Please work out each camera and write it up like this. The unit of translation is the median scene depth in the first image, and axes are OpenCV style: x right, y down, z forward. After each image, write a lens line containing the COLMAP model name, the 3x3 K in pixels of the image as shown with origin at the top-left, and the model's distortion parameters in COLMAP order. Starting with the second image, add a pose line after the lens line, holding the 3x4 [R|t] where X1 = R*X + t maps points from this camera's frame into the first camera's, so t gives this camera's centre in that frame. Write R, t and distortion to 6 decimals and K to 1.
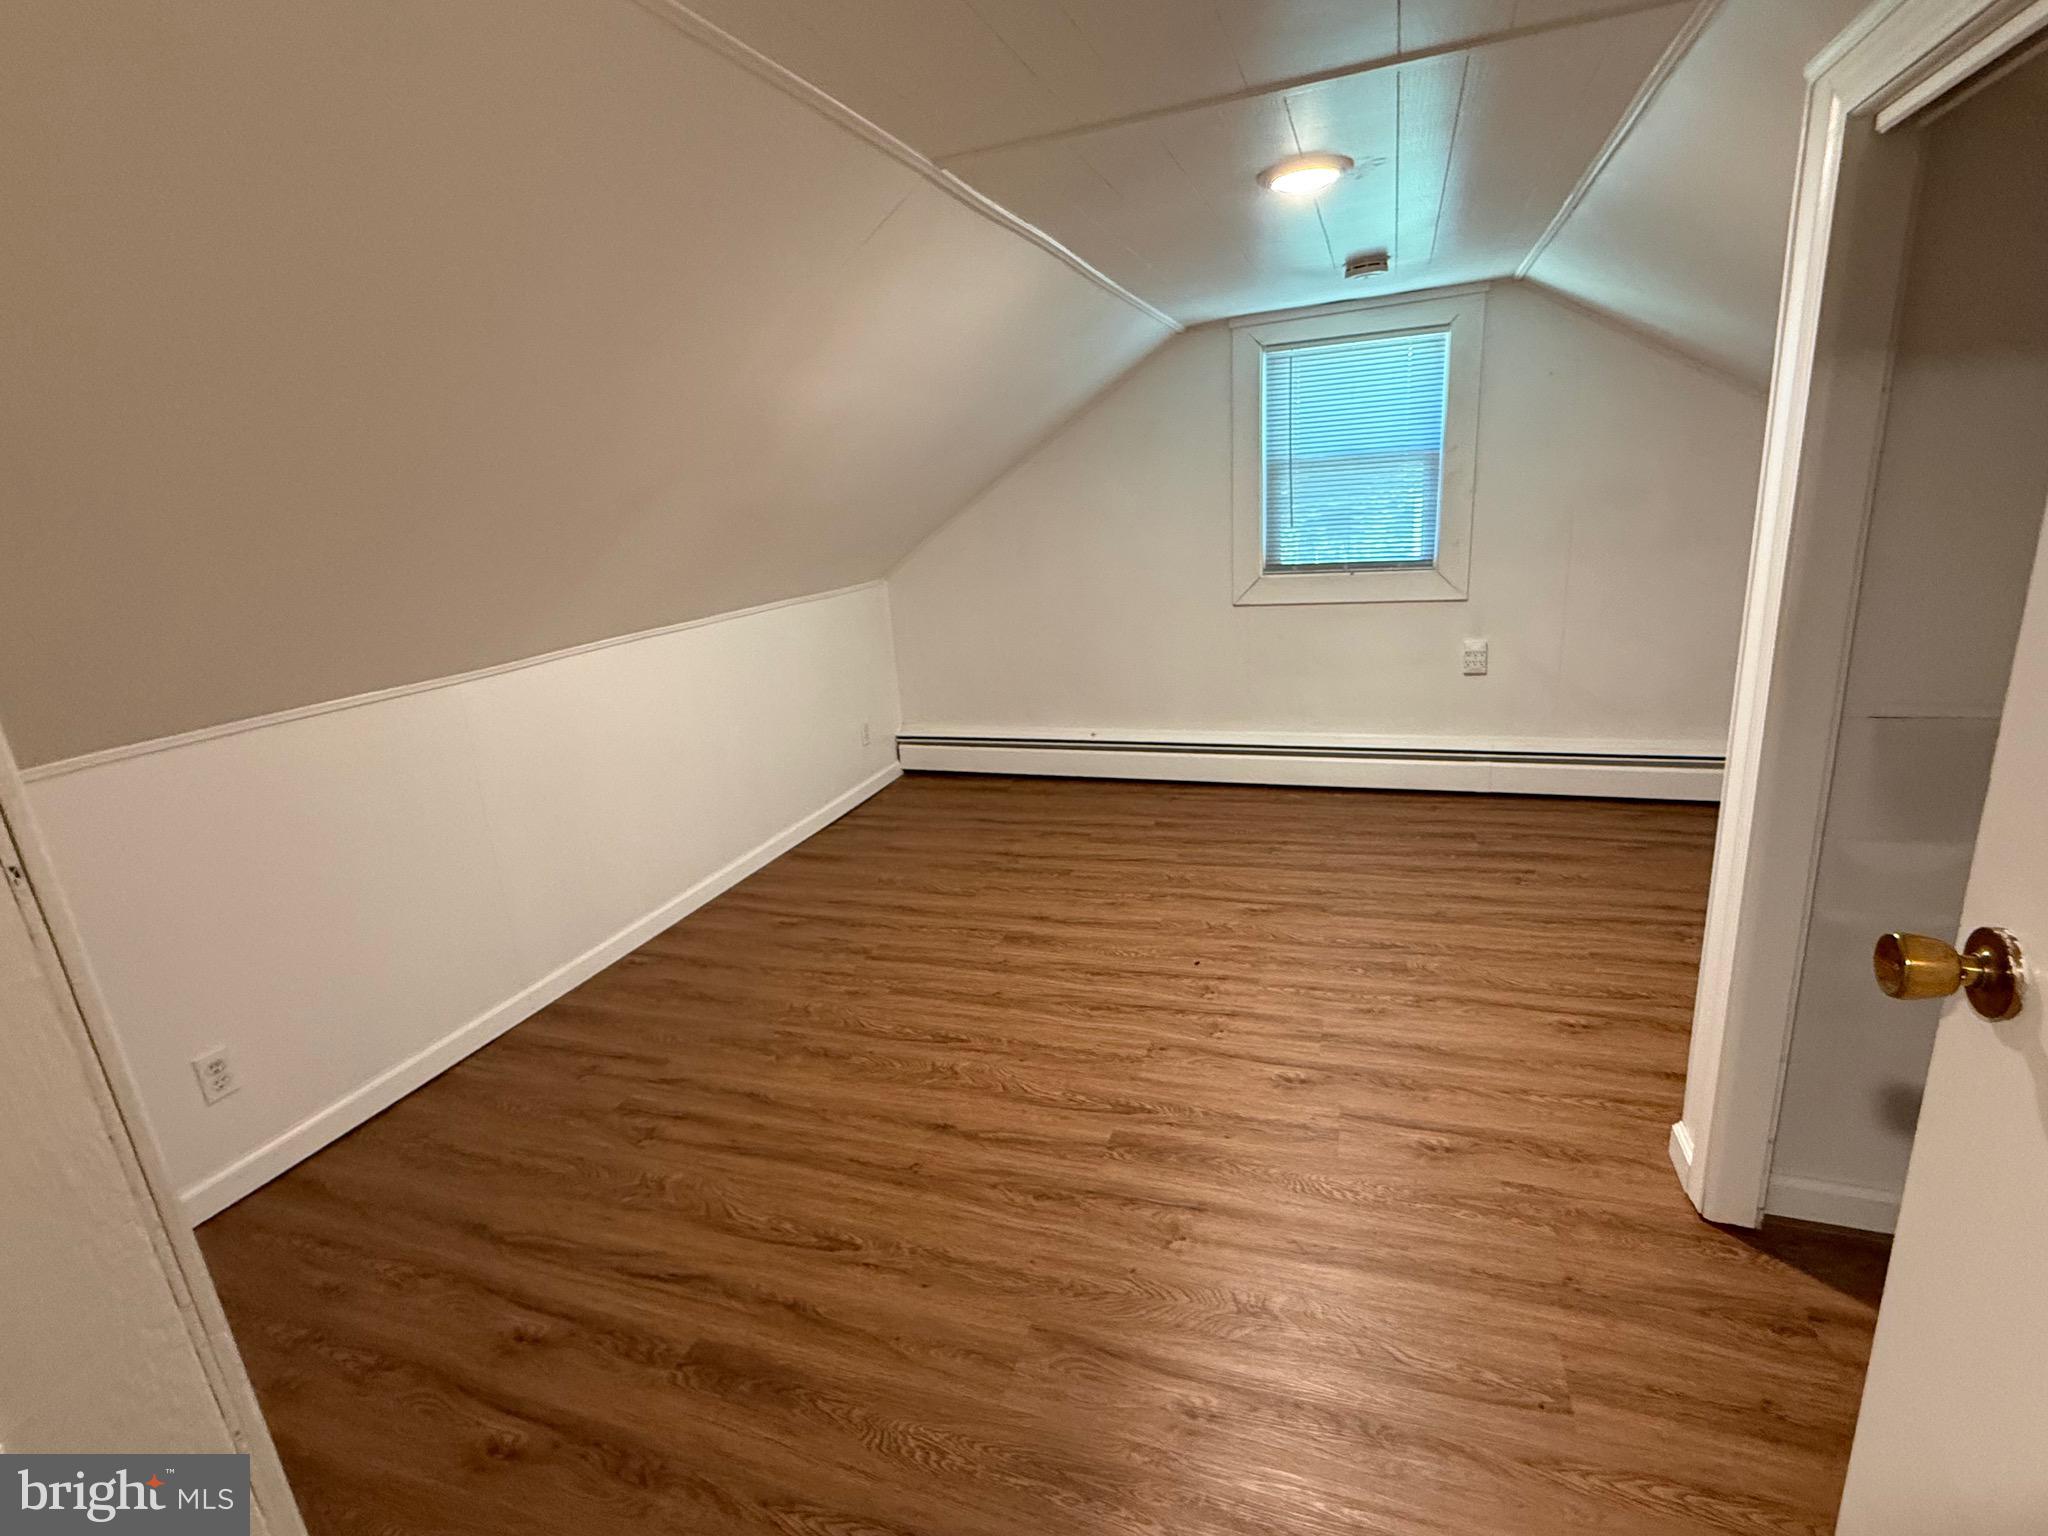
lens RADIAL K [[965.9, 0, 1026.8], [0, 965.9, 766.4], [0, 0, 1]] dist [0.003969, 0.000134]
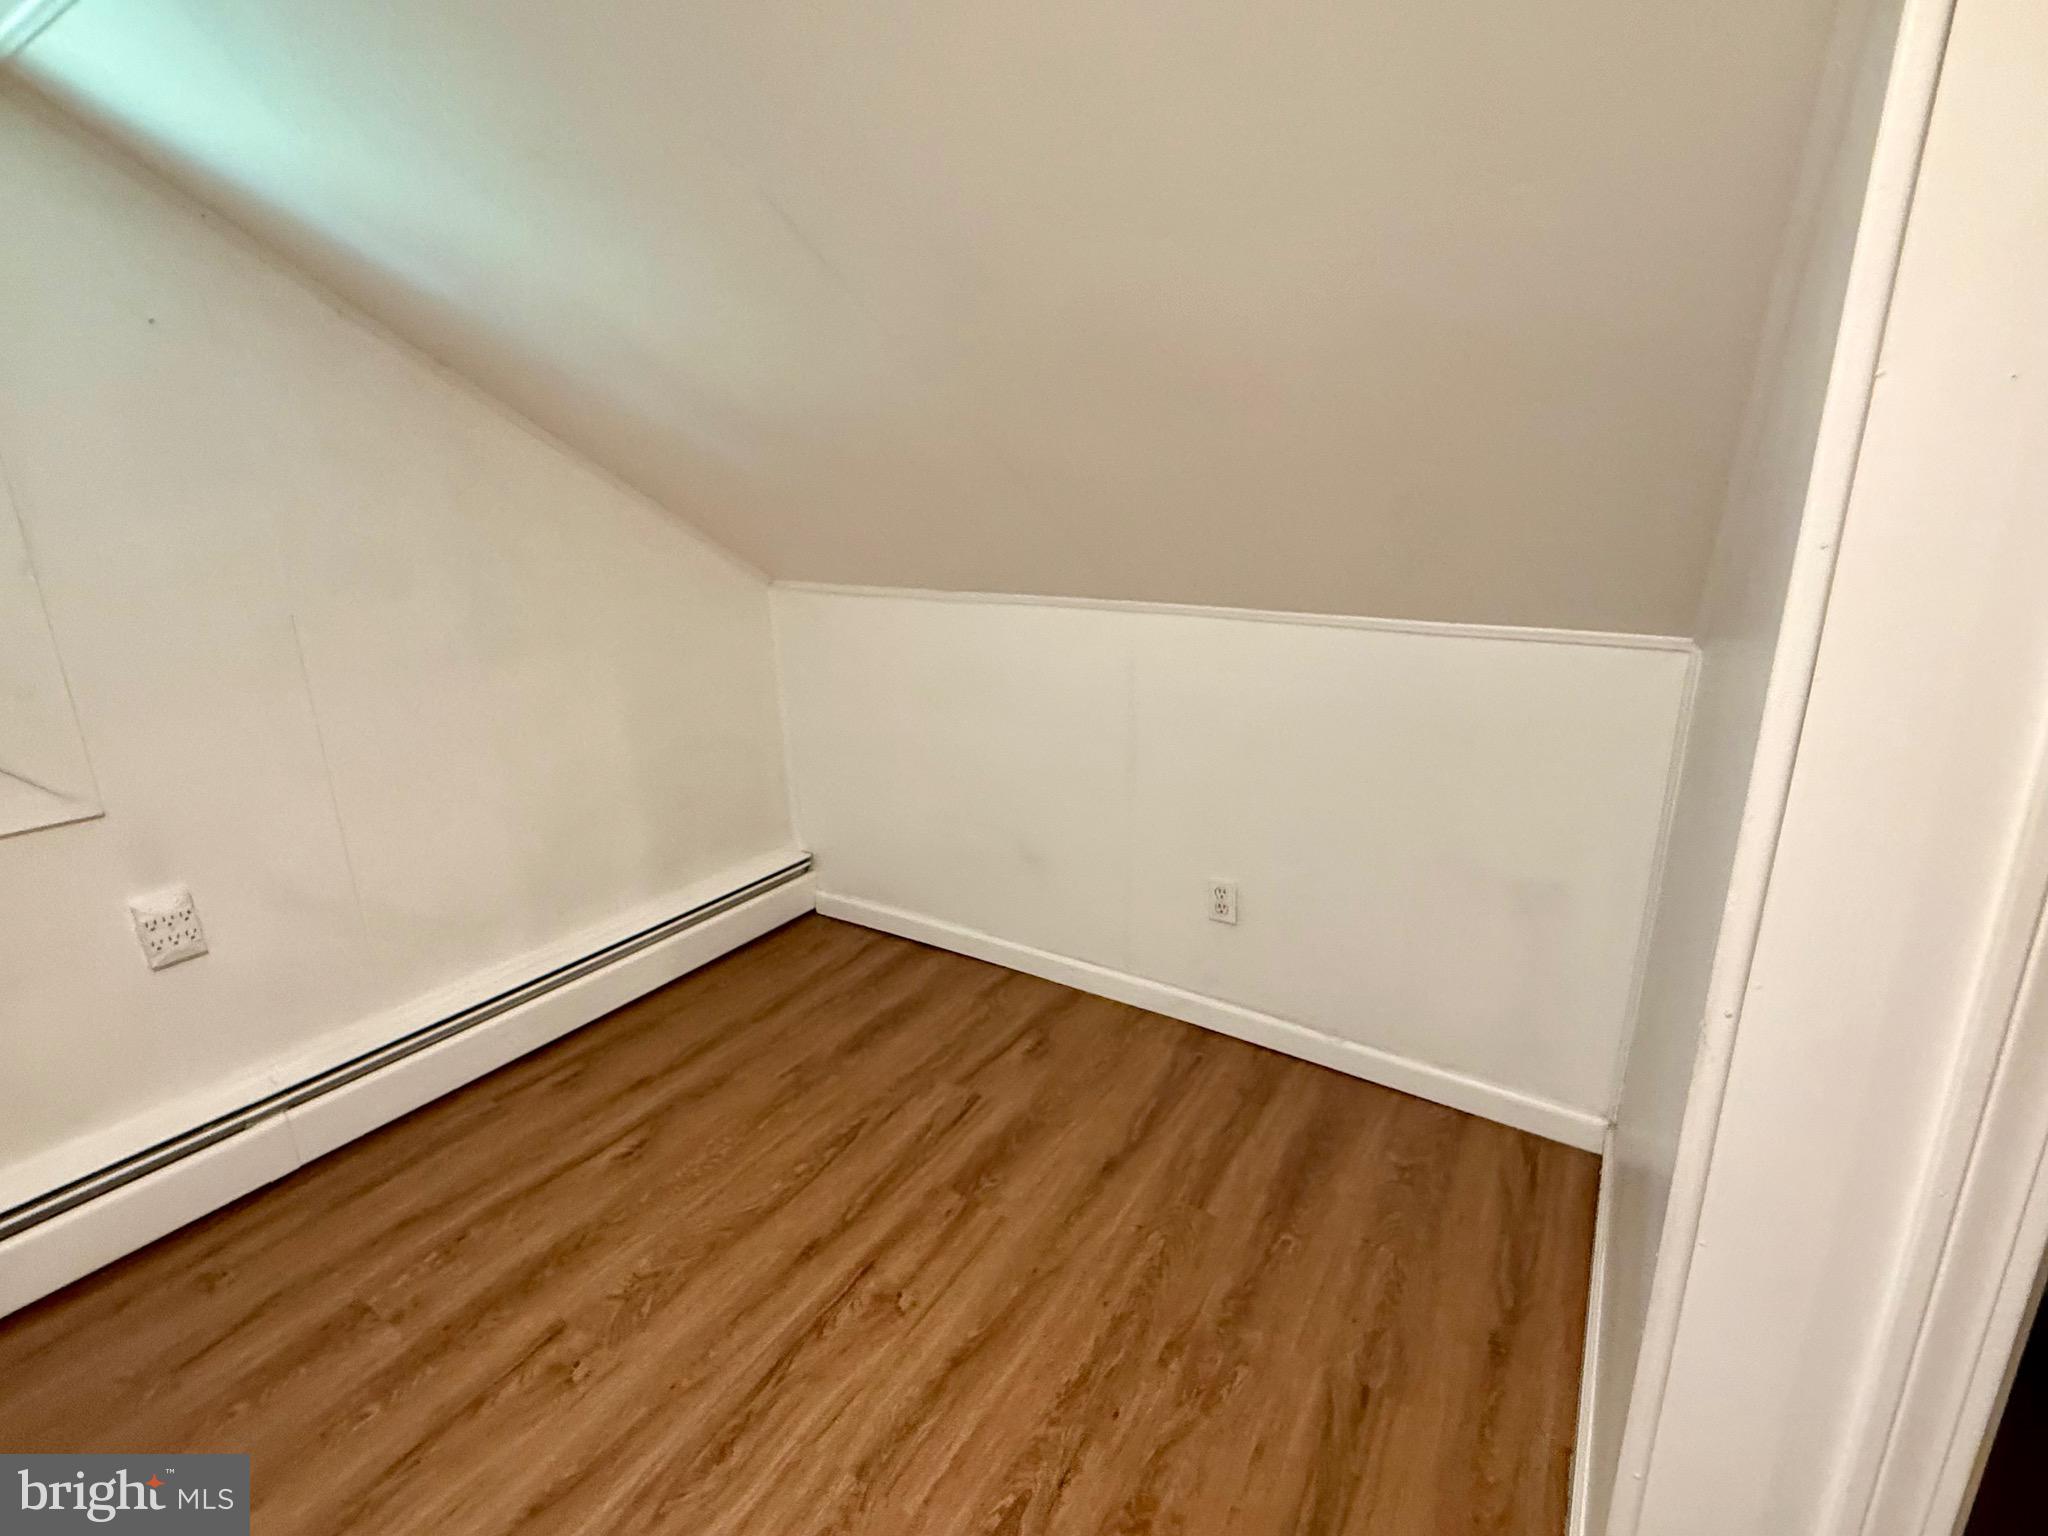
lens RADIAL K [[965.9, 0, 1020.3], [0, 965.9, 758.8], [0, 0, 1]] dist [0.003969, 0.000134]
pose [[0.219042, -0.196829, 0.955656, 0.154822], [0.262808, 0.955146, 0.136486, -0.171736], [-0.939656, 0.221258, 0.260945, 0.574131]]
